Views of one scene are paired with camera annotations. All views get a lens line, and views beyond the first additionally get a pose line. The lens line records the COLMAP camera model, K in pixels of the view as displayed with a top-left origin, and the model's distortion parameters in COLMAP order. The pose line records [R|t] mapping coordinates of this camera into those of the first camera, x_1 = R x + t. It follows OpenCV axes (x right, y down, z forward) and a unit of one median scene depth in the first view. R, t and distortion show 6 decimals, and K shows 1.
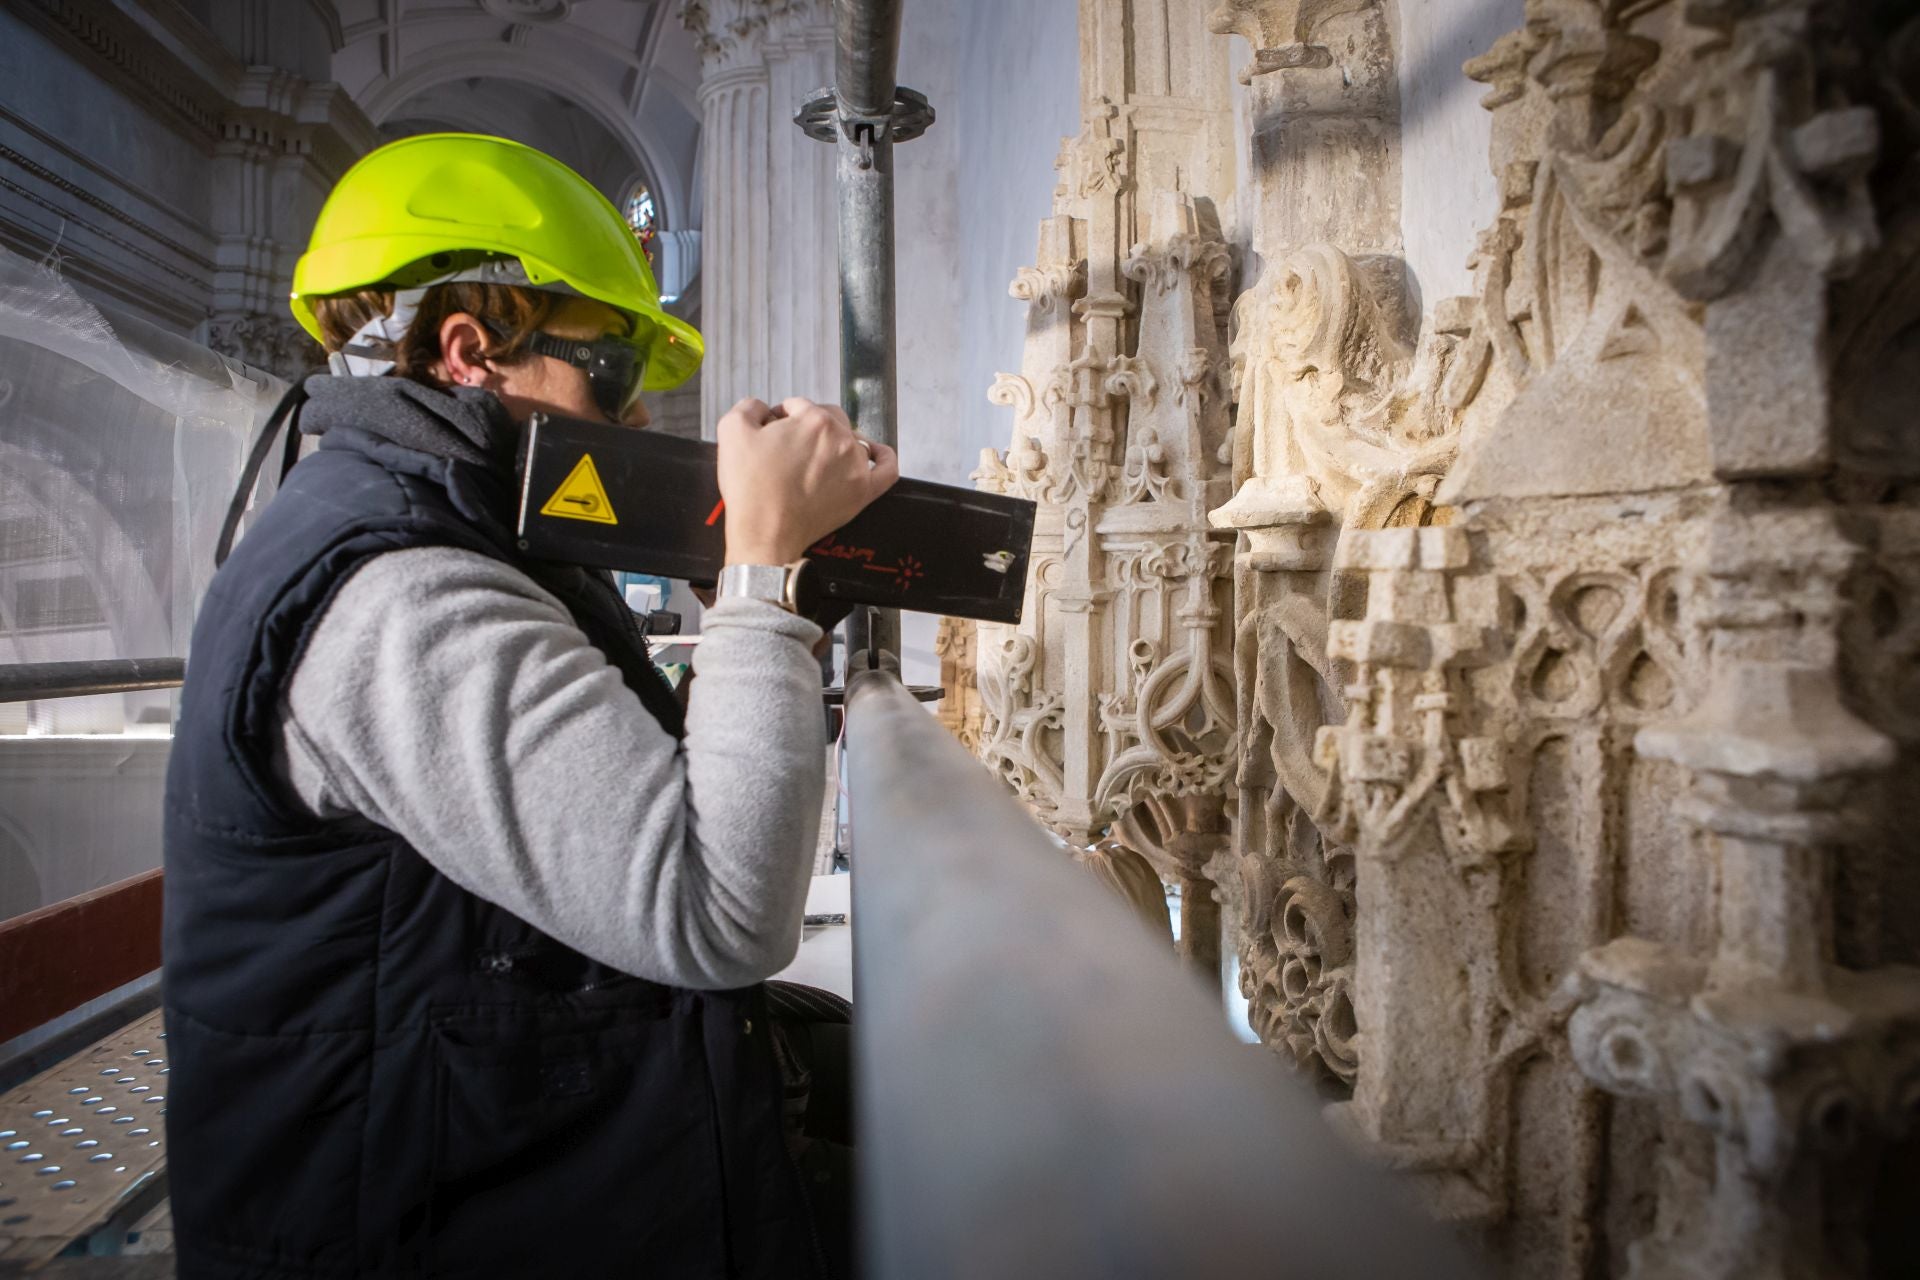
lens RADIAL K [[1316.5, 0, 958.0], [0, 1316.5, 650.5], [0, 0, 1]] dist [-0.100772, 0.070153]
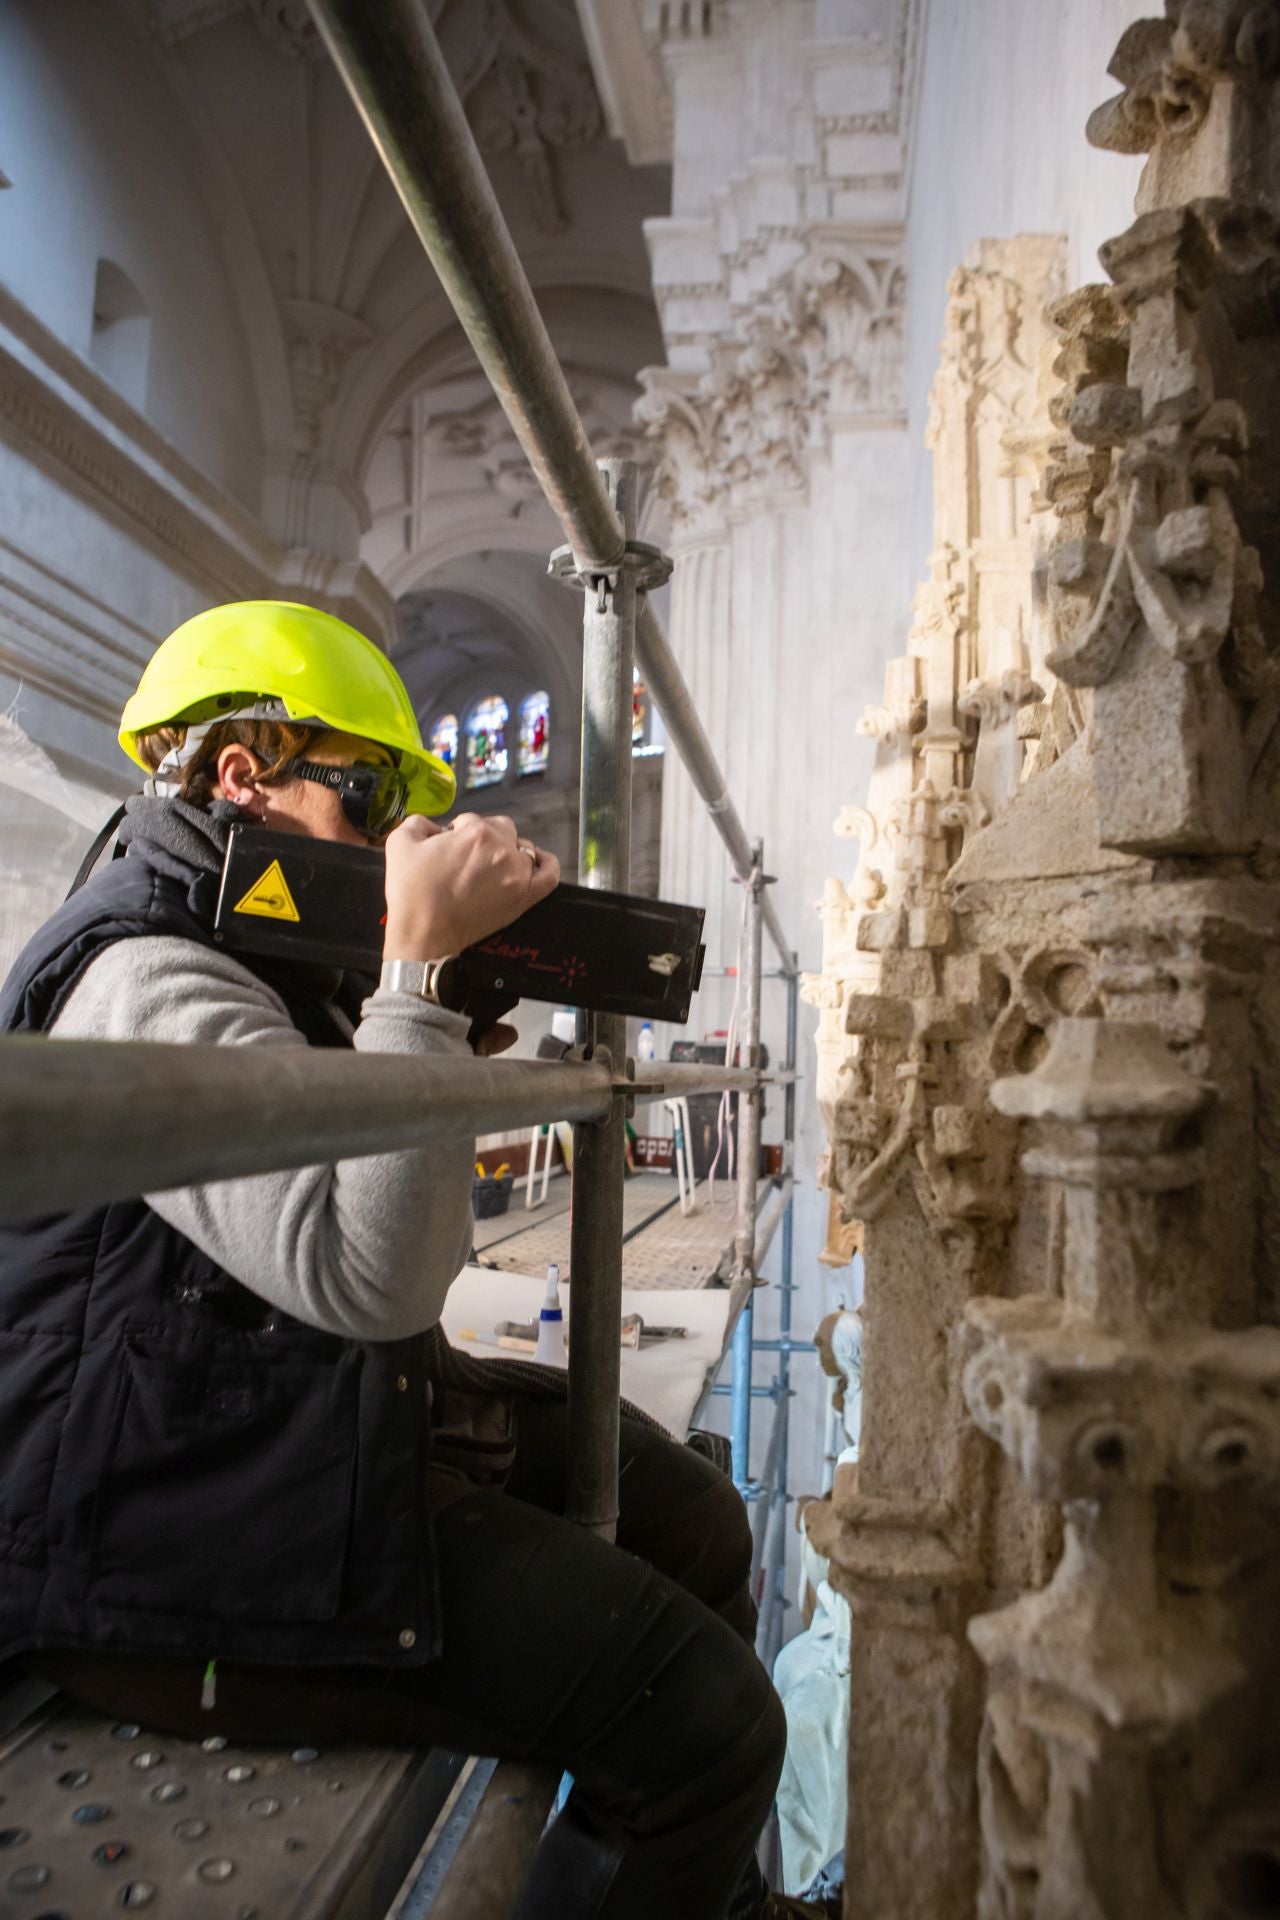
lens RADIAL K [[1316.5, 0, 663.7], [0, 1316.5, 961.8], [0, 0, 1]] dist [-0.100772, 0.070153]
pose [[0.977928, 0.015454, -0.208368, 0.386234], [-0.036749, 0.994437, -0.098720, 0.063186], [0.205683, 0.104198, 0.973056, -0.091888]]
